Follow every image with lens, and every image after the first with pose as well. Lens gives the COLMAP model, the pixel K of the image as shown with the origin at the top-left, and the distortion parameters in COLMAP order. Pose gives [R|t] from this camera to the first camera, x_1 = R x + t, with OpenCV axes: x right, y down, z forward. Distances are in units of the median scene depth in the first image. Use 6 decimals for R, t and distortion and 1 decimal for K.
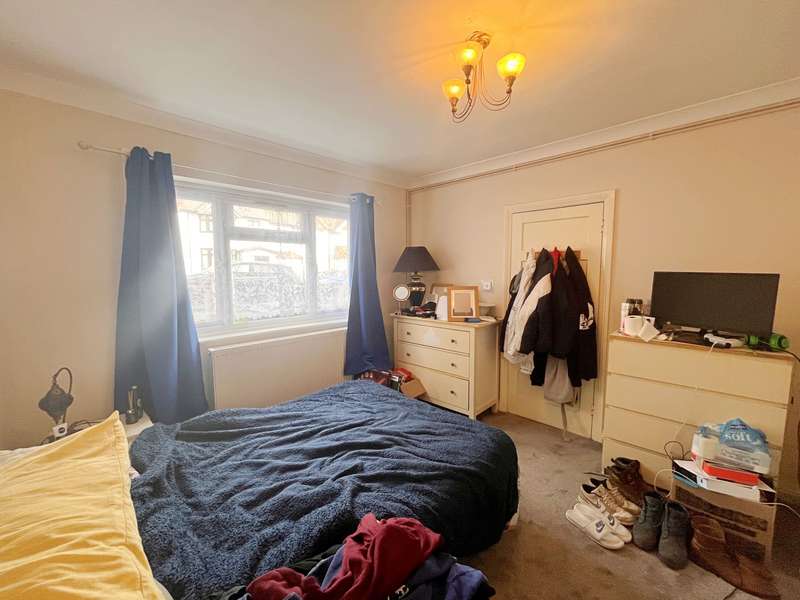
lens RADIAL K [[322.6, 0, 399.2], [0, 322.6, 301.0], [0, 0, 1]] dist [-0.002471, -0.000145]
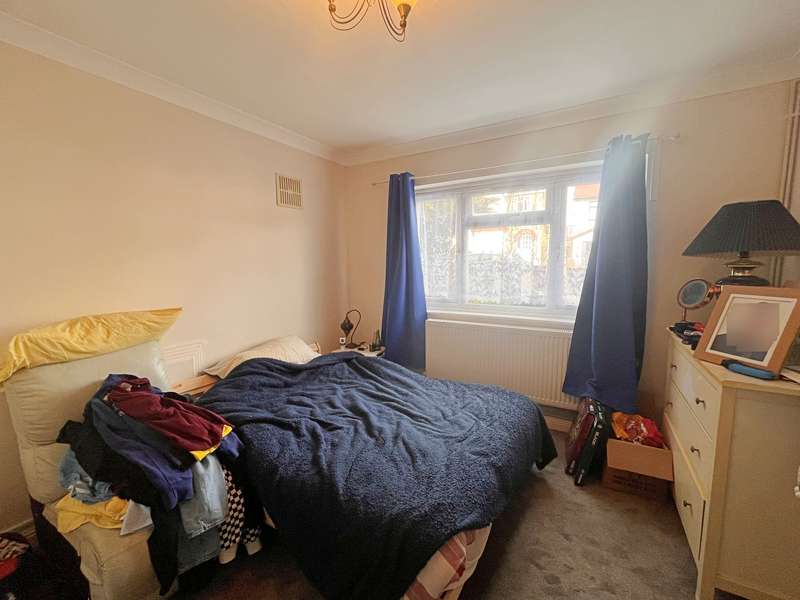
lens RADIAL K [[328.6, 0, 401.1], [0, 328.6, 301.2], [0, 0, 1]] dist [-0.001440, -0.000079]
pose [[0.252408, 0.118304, -0.960362, 0.729259], [-0.083381, 0.991465, 0.100221, -0.046928], [0.964022, 0.054780, 0.260118, 0.659093]]
